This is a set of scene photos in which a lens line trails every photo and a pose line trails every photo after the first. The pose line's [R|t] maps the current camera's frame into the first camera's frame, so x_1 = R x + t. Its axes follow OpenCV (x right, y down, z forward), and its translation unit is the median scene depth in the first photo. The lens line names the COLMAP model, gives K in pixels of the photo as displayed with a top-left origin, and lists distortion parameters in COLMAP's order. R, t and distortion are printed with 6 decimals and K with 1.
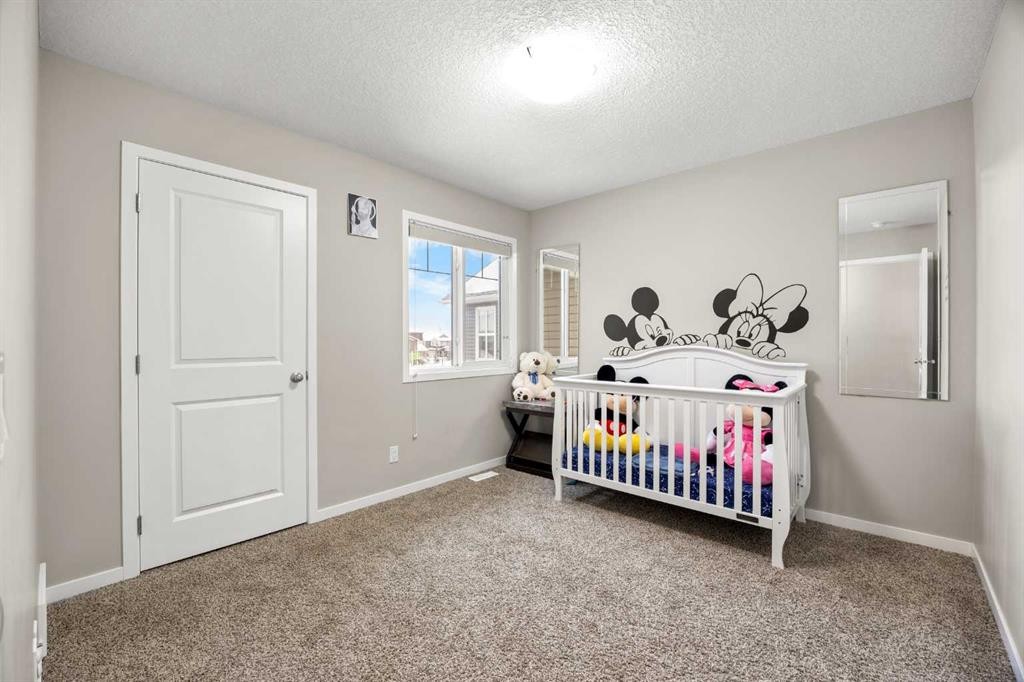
lens RADIAL K [[432.7, 0, 512.9], [0, 432.7, 338.7], [0, 0, 1]] dist [-0.001479, -0.000060]
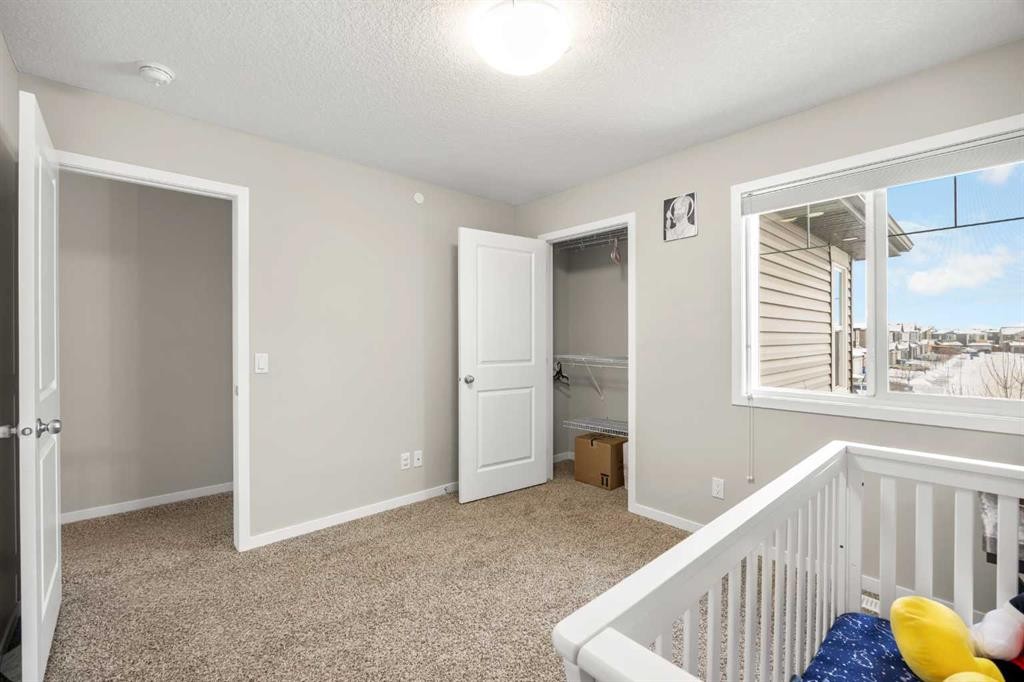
lens RADIAL K [[432.7, 0, 512.8], [0, 432.7, 342.4], [0, 0, 1]] dist [-0.001479, -0.000060]
pose [[-0.090034, 0.006697, -0.995916, 0.623899], [-0.002354, 0.999973, 0.006937, -0.017694], [0.995936, 0.002969, -0.090016, 0.730723]]
